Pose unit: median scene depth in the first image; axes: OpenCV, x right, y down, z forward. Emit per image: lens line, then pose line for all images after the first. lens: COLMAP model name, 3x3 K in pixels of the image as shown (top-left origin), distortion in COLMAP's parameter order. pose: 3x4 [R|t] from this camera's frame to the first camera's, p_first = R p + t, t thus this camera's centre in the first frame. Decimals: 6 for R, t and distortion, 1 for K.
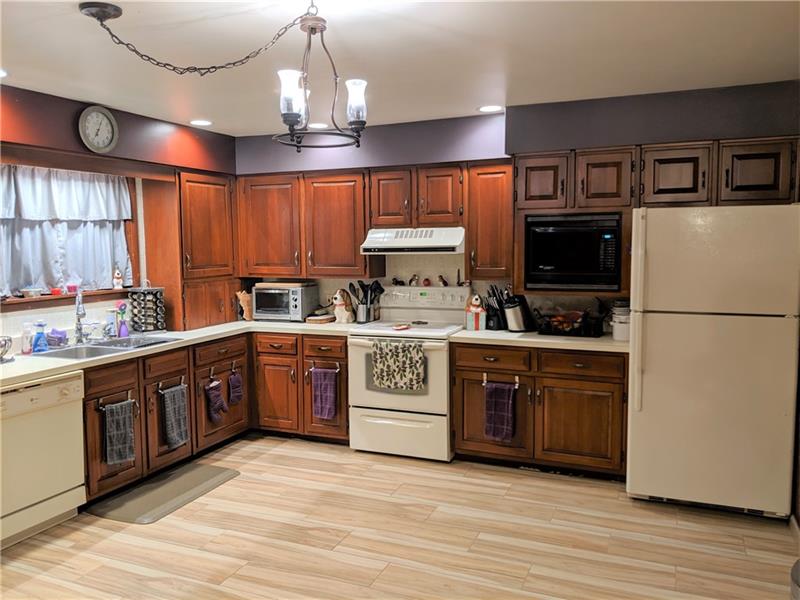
lens RADIAL K [[639.6, 0, 398.8], [0, 639.6, 301.3], [0, 0, 1]] dist [0.055526, -0.120501]
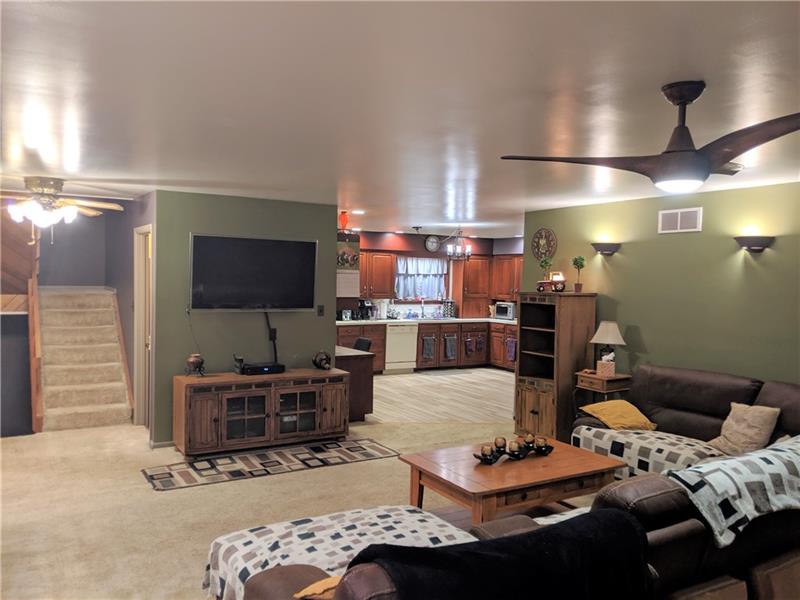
lens RADIAL K [[639.6, 0, 393.5], [0, 639.6, 303.0], [0, 0, 1]] dist [0.055526, -0.120501]
pose [[0.809930, 0.052850, -0.584141, 0.993714], [-0.085290, 0.995958, -0.028148, 0.086194], [0.580292, 0.072619, 0.811164, -1.296855]]
